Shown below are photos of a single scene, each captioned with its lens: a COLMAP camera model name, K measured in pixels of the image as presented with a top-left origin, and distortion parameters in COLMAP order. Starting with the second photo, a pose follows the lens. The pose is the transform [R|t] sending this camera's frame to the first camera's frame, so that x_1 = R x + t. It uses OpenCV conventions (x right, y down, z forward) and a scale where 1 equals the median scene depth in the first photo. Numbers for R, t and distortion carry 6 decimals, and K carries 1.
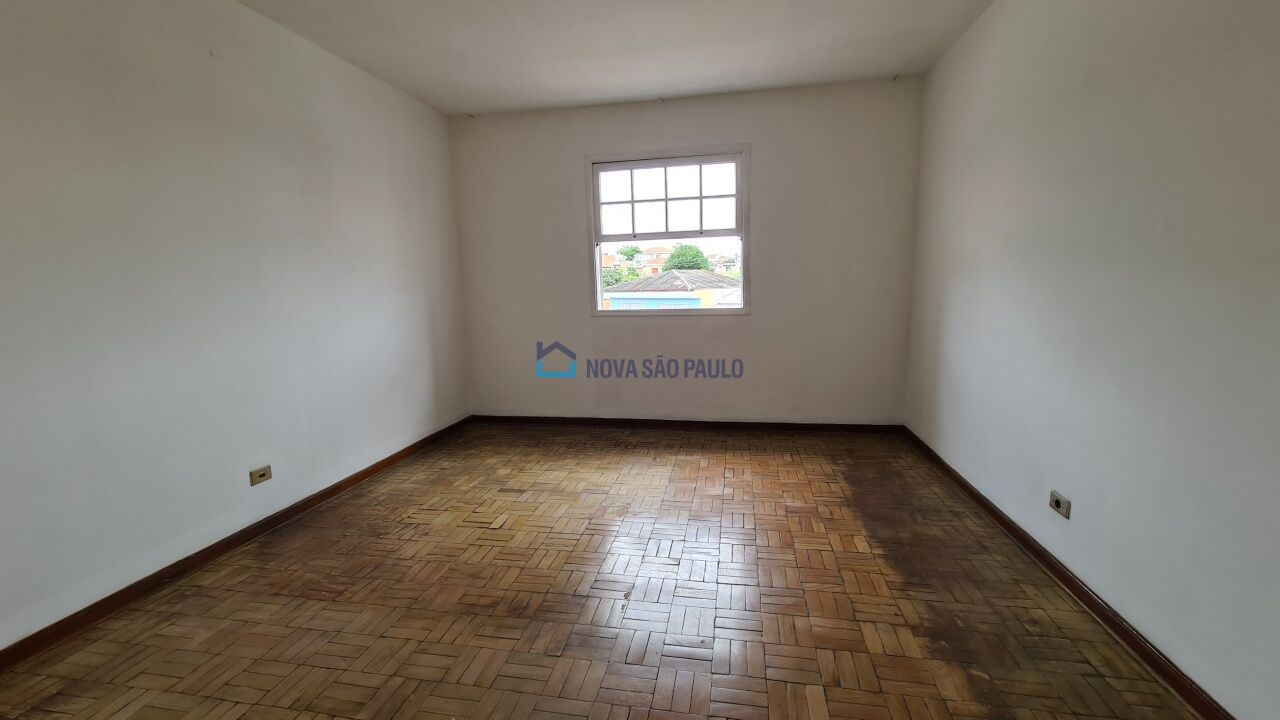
lens RADIAL K [[523.2, 0, 641.9], [0, 523.2, 365.6], [0, 0, 1]] dist [0.003735, 0.000730]
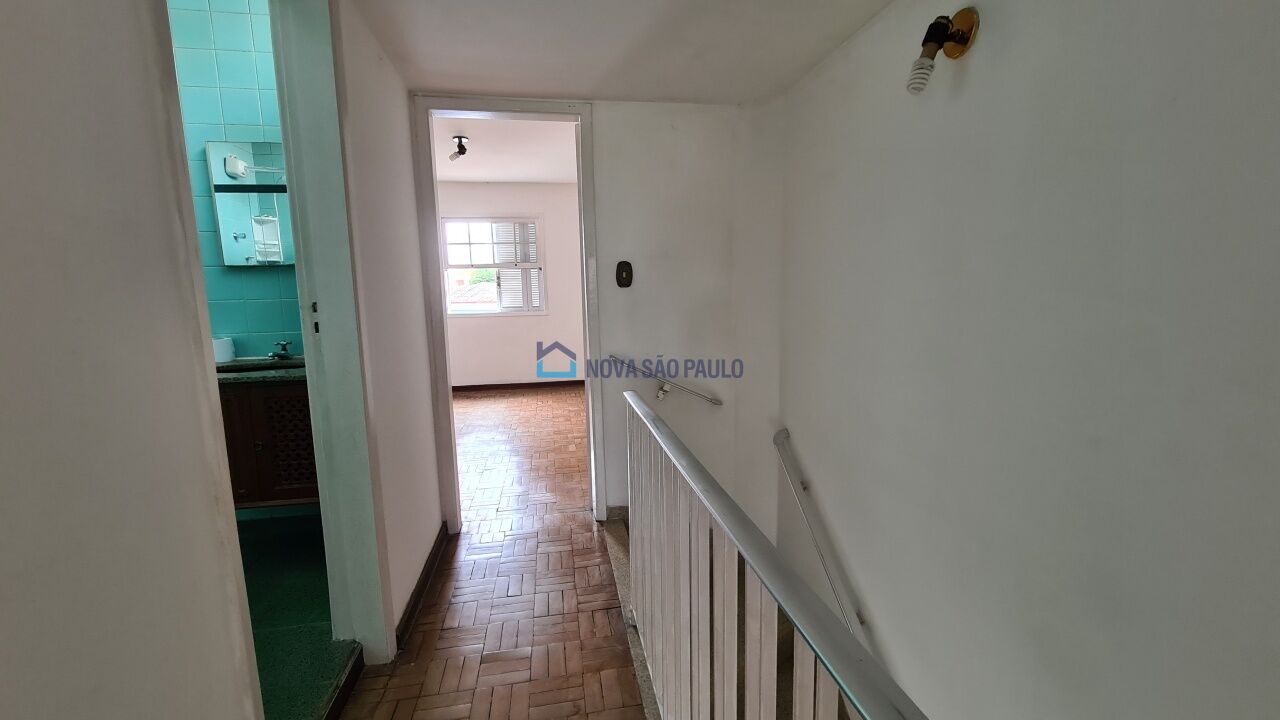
lens RADIAL K [[523.2, 0, 641.9], [0, 523.2, 365.6], [0, 0, 1]] dist [0.003735, 0.000730]
pose [[0.936615, -0.050139, 0.346755, -0.151850], [0.058187, 0.998223, -0.012832, 0.159992], [-0.345495, 0.032195, 0.937868, -1.016380]]
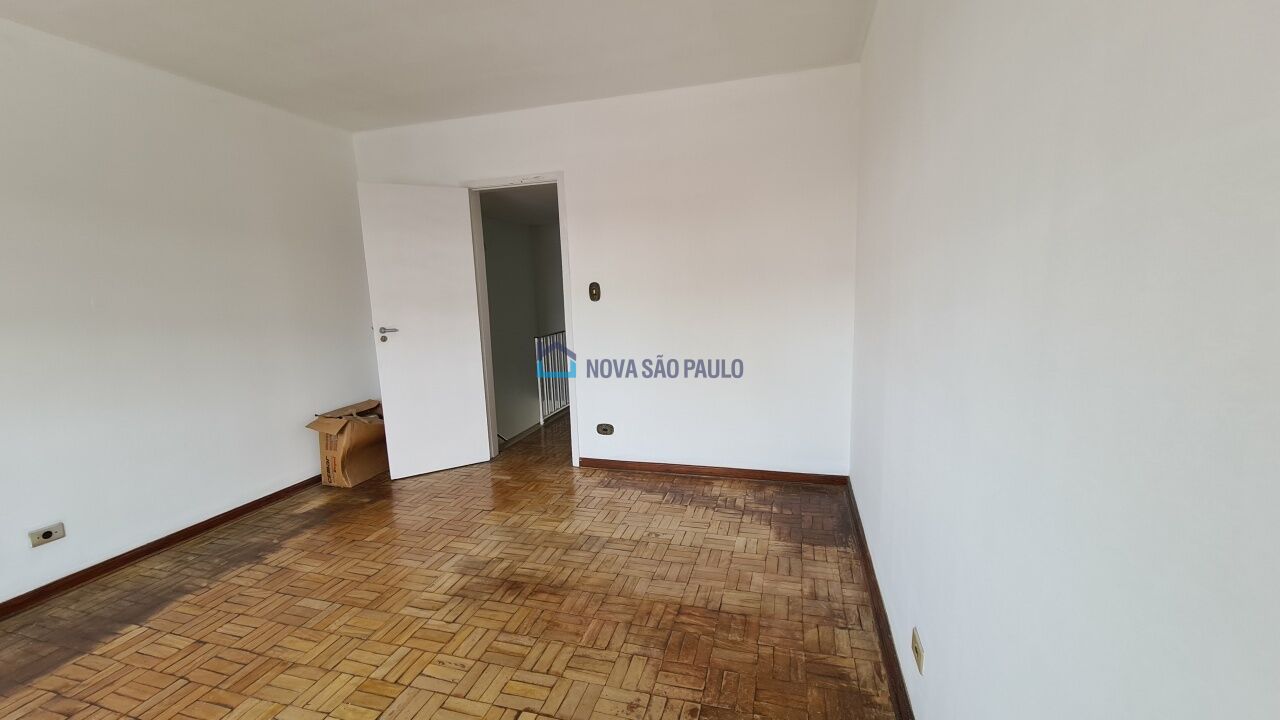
lens RADIAL K [[525.7, 0, 640.0], [0, 525.7, 360.0], [0, 0, 1]] dist [0.002217, 0.000366]
pose [[-0.992975, 0.041413, 0.110842, -0.516430], [0.072306, 0.953877, 0.291360, -0.277661], [-0.093664, 0.297328, -0.950170, 1.499897]]
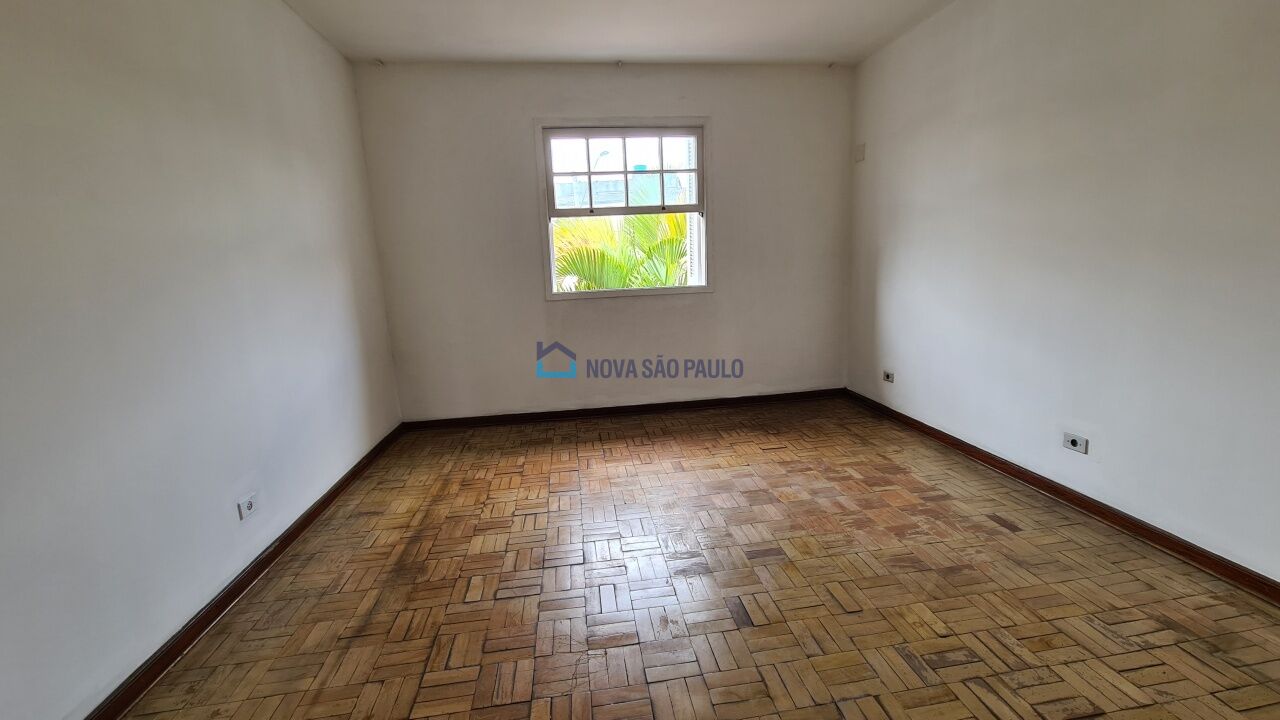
lens RADIAL K [[525.7, 0, 640.0], [0, 525.7, 360.0], [0, 0, 1]] dist [0.002217, 0.000366]
pose [[0.952438, -0.069993, 0.296585, -0.371251], [0.063536, 0.997487, 0.031367, -0.014090], [-0.298035, -0.011031, 0.954491, 0.138725]]
